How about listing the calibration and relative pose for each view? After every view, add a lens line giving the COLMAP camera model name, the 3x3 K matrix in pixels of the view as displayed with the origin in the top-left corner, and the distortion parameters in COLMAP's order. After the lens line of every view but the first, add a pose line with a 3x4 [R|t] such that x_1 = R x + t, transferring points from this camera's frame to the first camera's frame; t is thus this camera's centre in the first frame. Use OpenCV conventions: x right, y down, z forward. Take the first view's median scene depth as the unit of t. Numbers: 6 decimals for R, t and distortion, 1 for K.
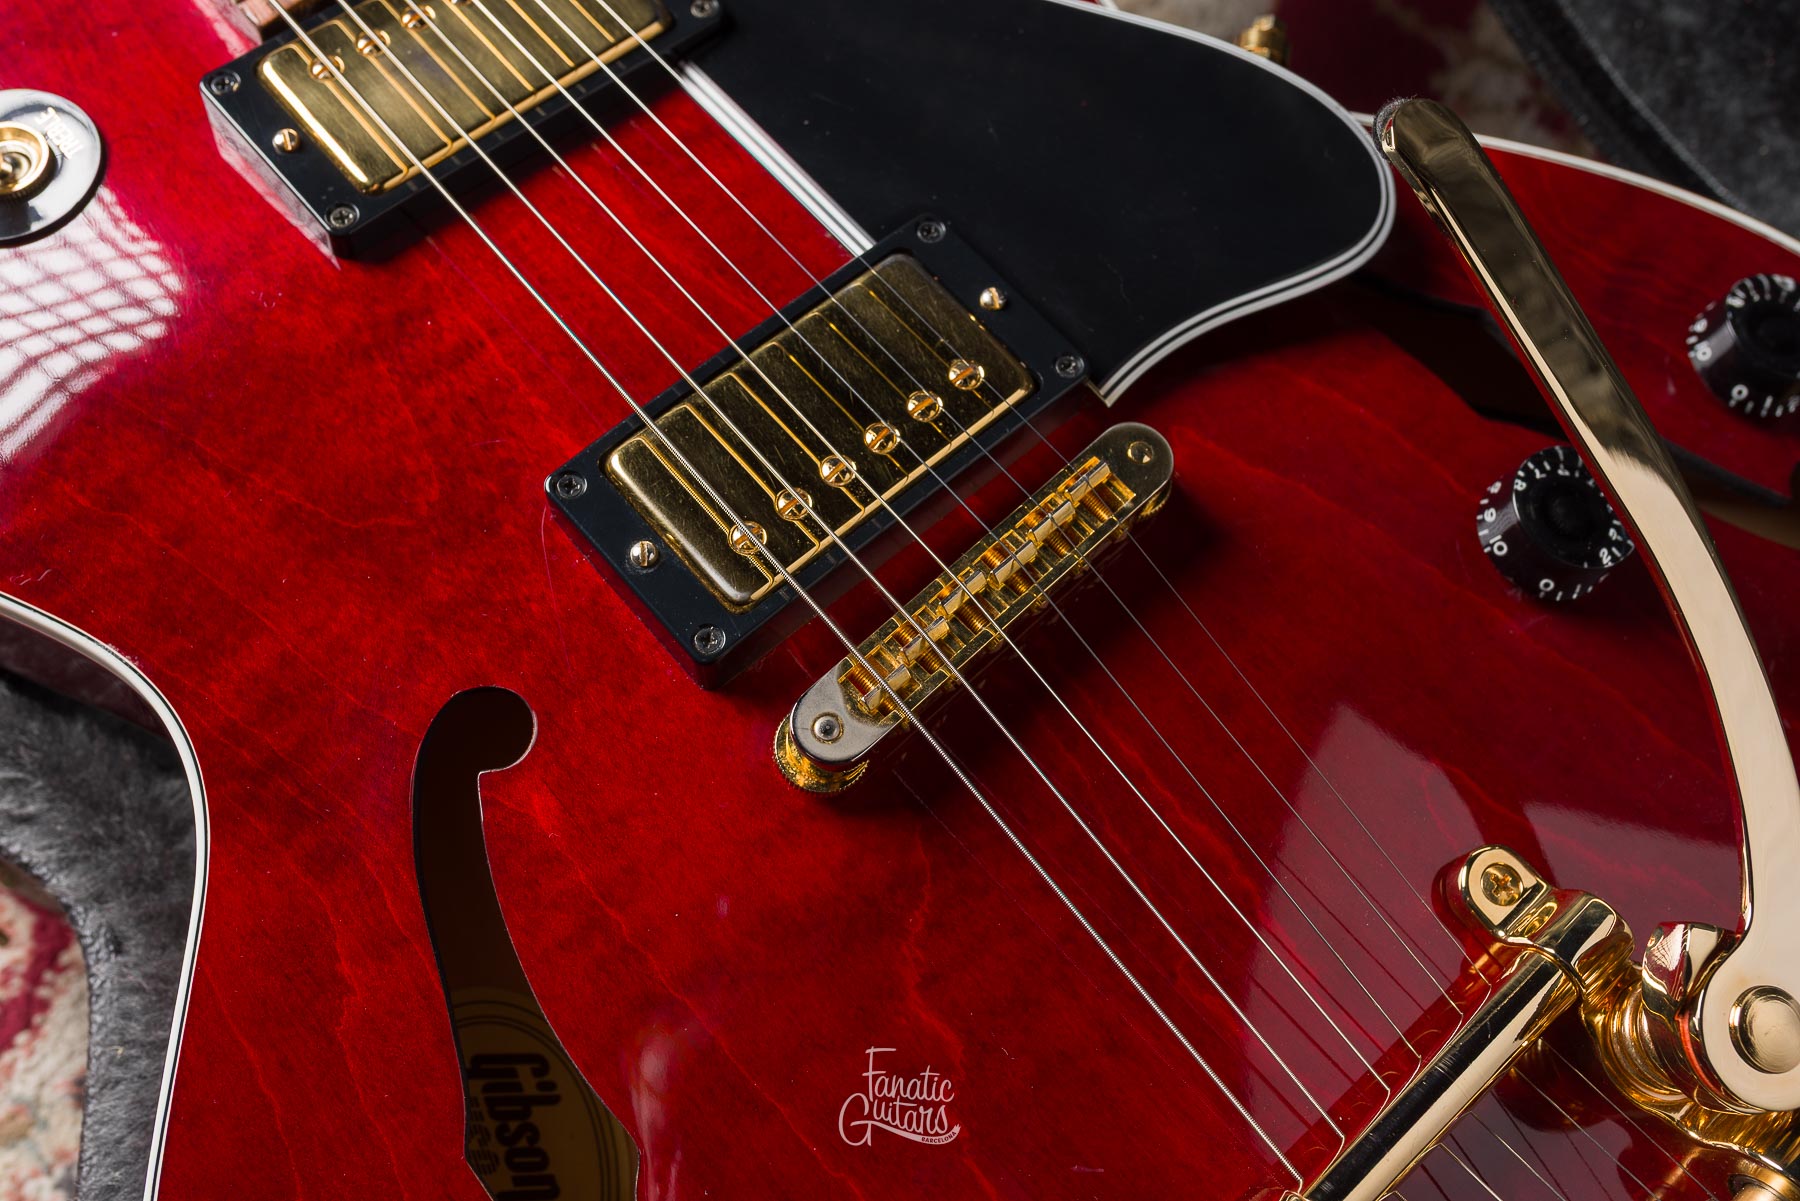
lens RADIAL K [[1771.1, 0, 900.8], [0, 1771.1, 584.6], [0, 0, 1]] dist [-0.003507, 0.009825]
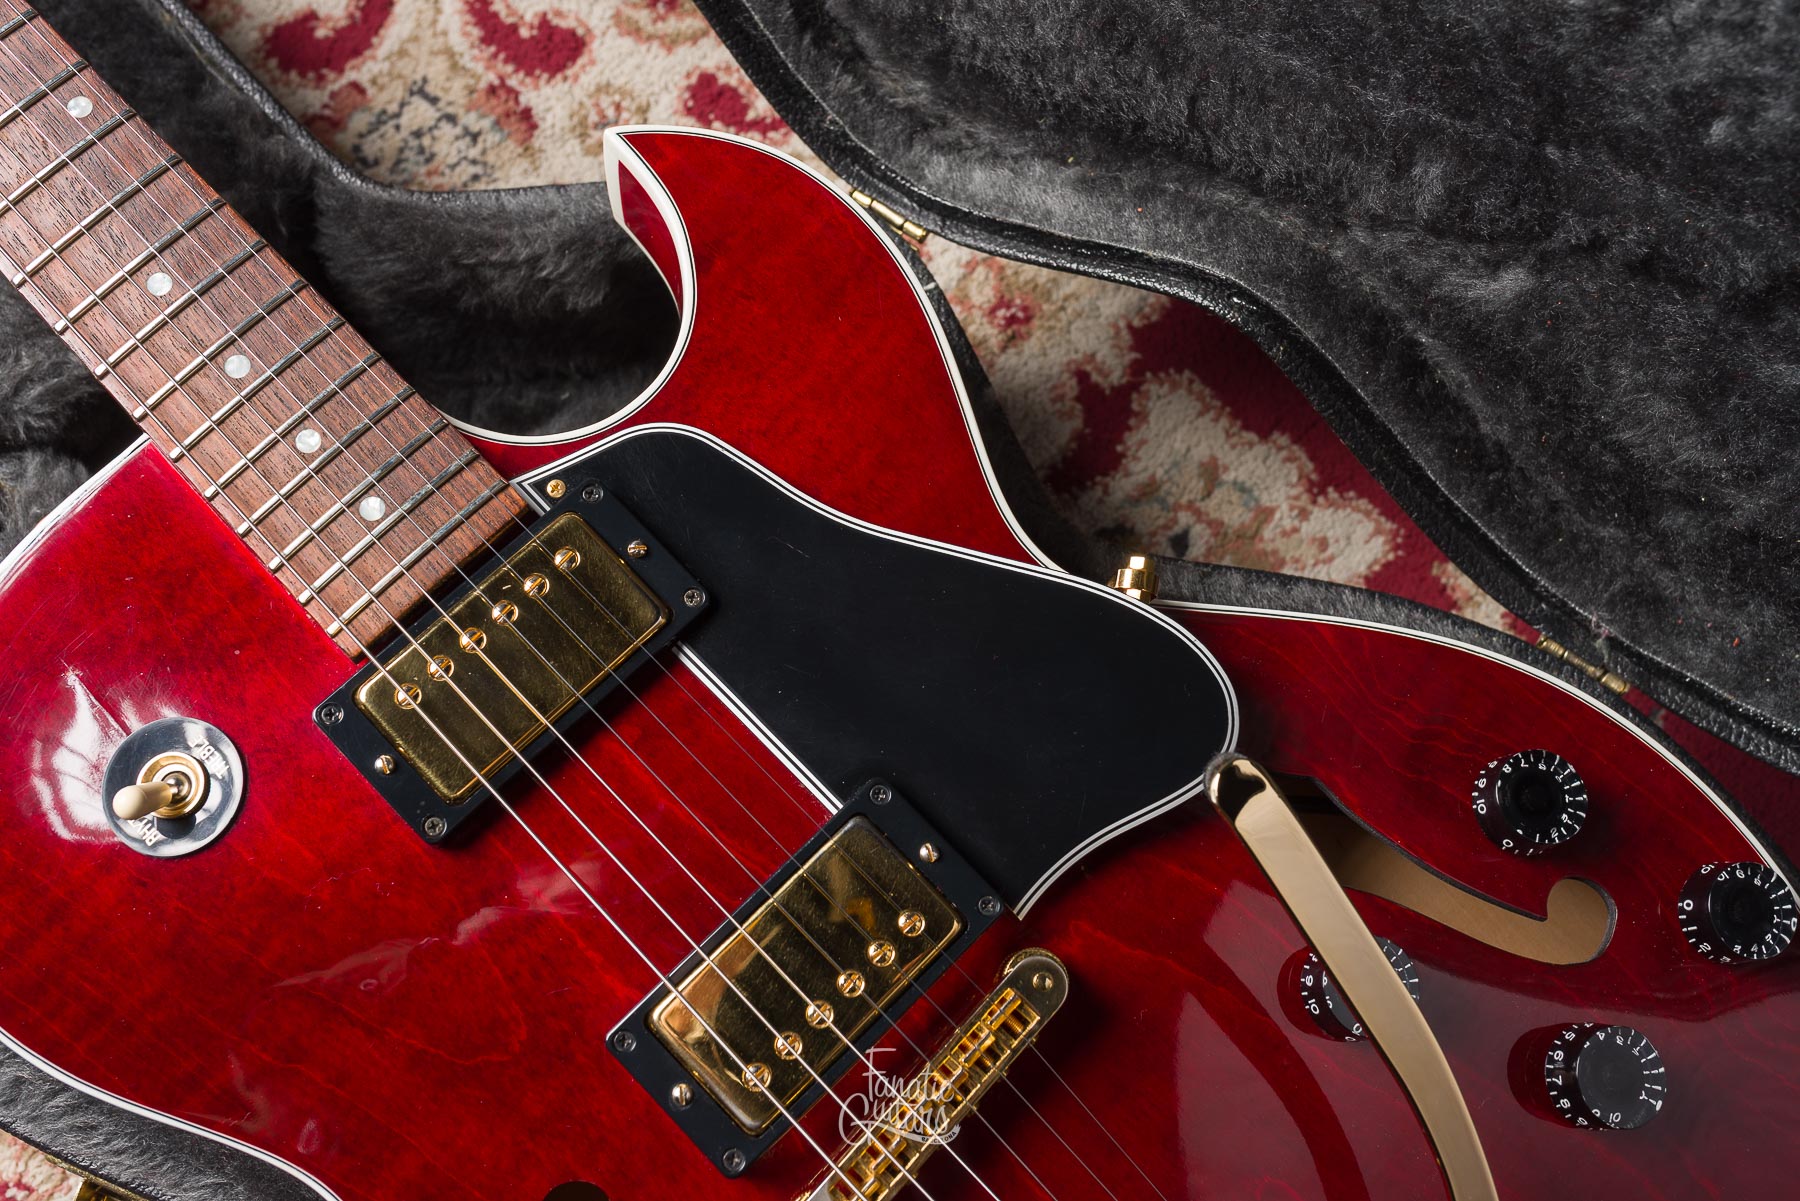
lens RADIAL K [[1717.5, 0, 900.6], [0, 1717.5, 580.5], [0, 0, 1]] dist [0.009754, -0.025744]
pose [[0.998662, -0.051362, -0.006088, 0.050636], [0.051675, 0.985851, 0.159462, -0.588896], [-0.002188, -0.159563, 0.987185, -0.242783]]
